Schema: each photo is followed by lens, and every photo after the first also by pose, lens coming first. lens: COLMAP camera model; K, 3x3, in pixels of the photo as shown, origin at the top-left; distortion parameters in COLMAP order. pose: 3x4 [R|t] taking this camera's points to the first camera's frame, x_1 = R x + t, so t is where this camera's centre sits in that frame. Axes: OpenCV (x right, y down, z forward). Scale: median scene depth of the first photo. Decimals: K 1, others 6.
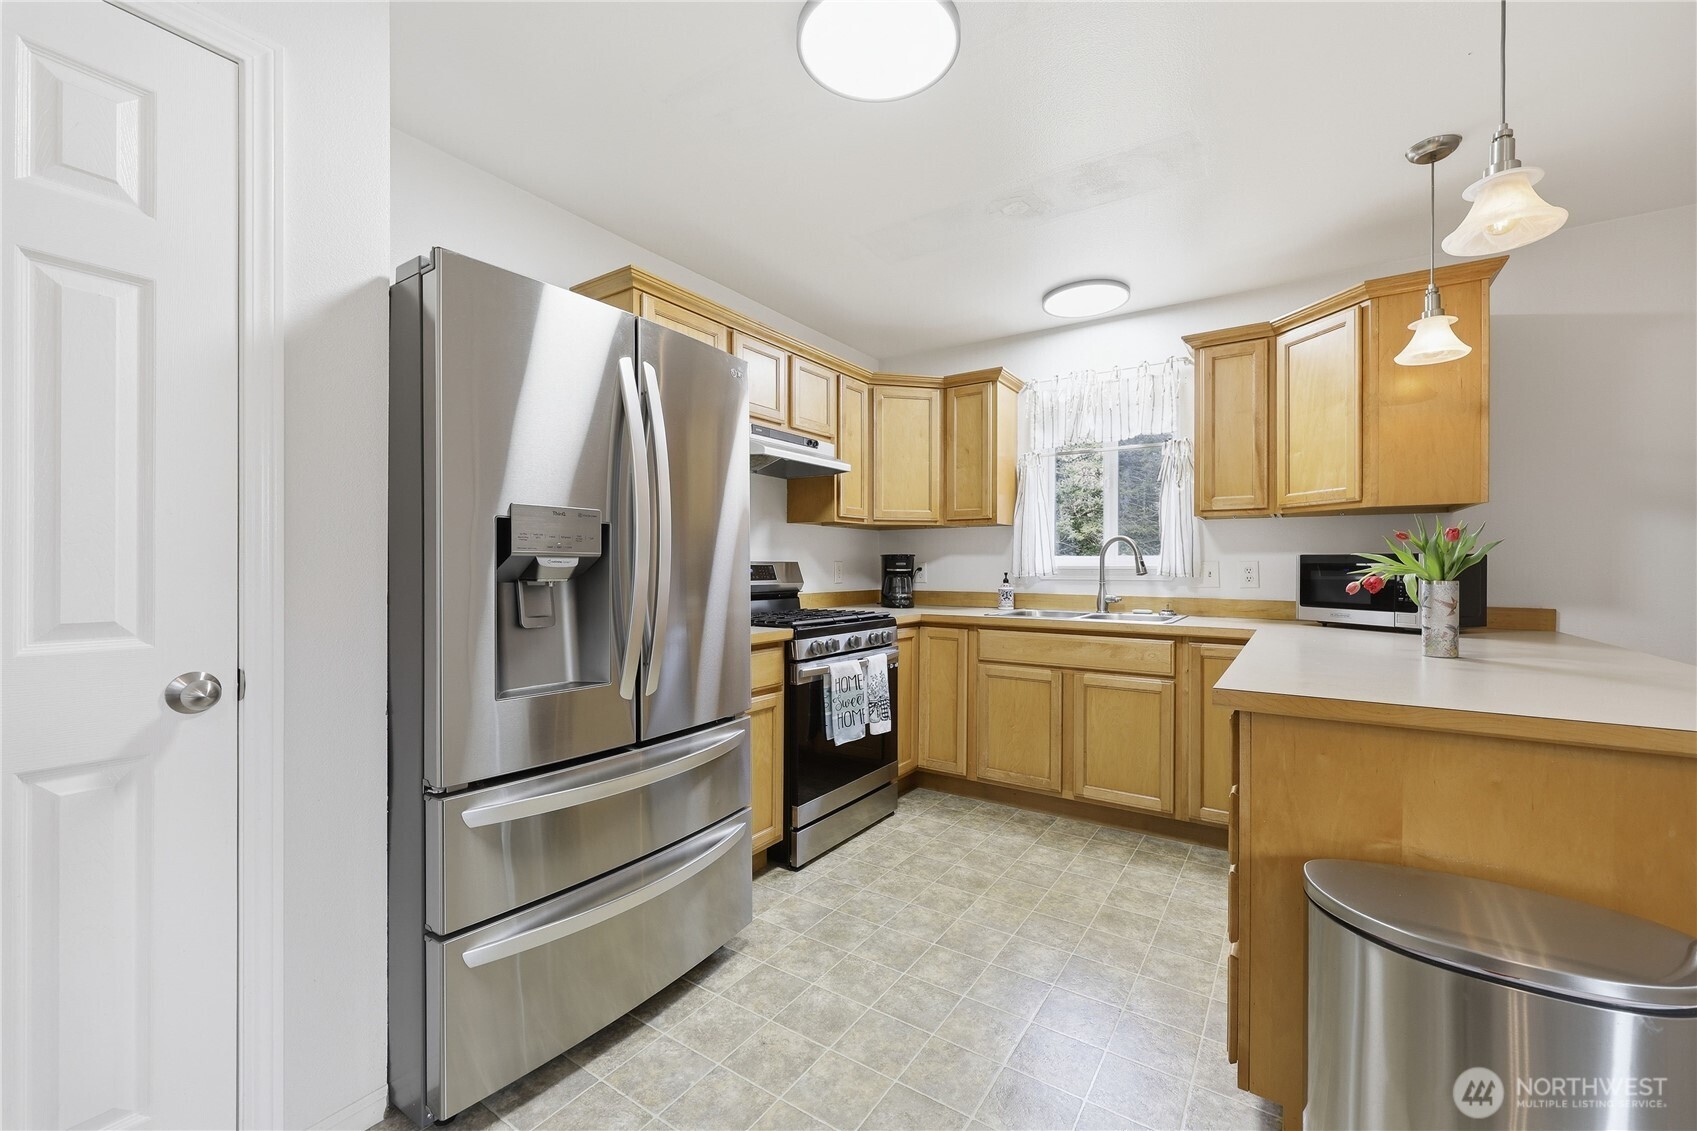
lens RADIAL K [[693.7, 0, 847.2], [0, 693.7, 565.6], [0, 0, 1]] dist [0.000041, 0.000043]
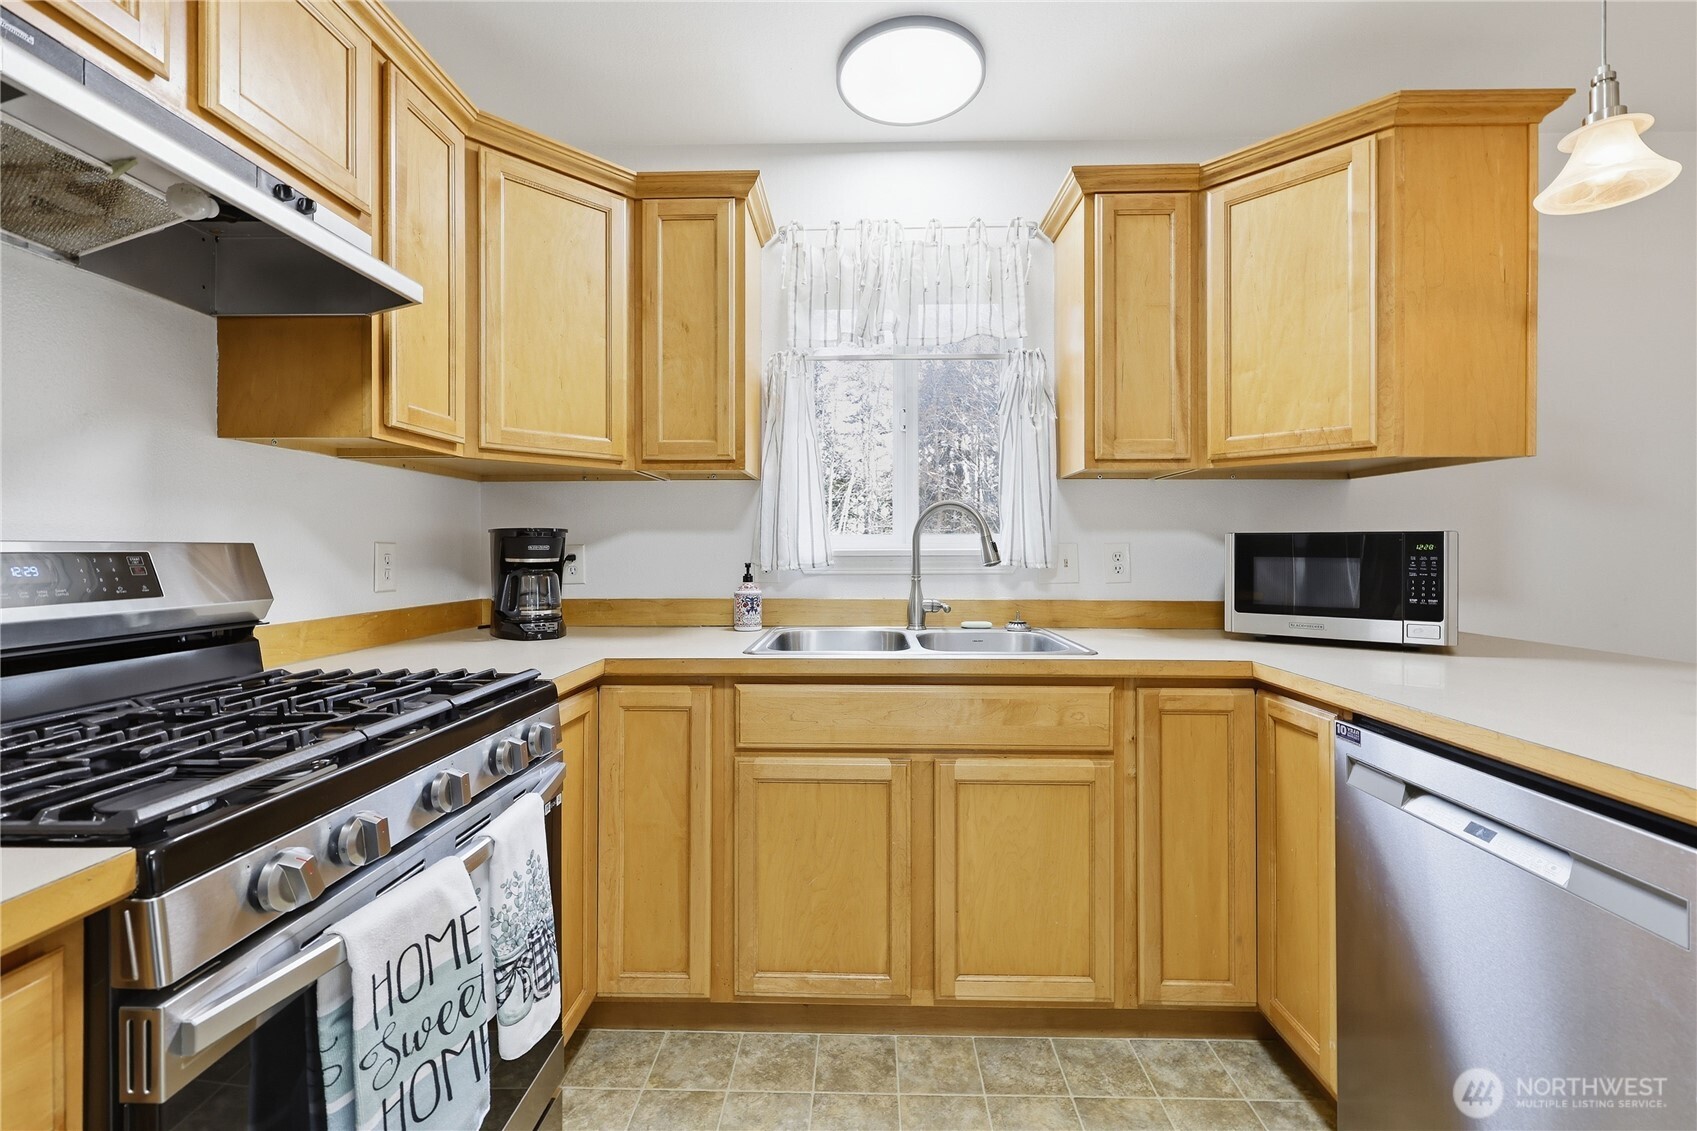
lens RADIAL K [[719.6, 0, 857.8], [0, 719.6, 549.0], [0, 0, 1]] dist [-0.001703, -0.000311]
pose [[0.843412, -0.002083, 0.537263, -0.005787], [0.002039, 0.999998, 0.000676, -0.001605], [-0.537263, 0.000525, 0.843414, 0.535856]]
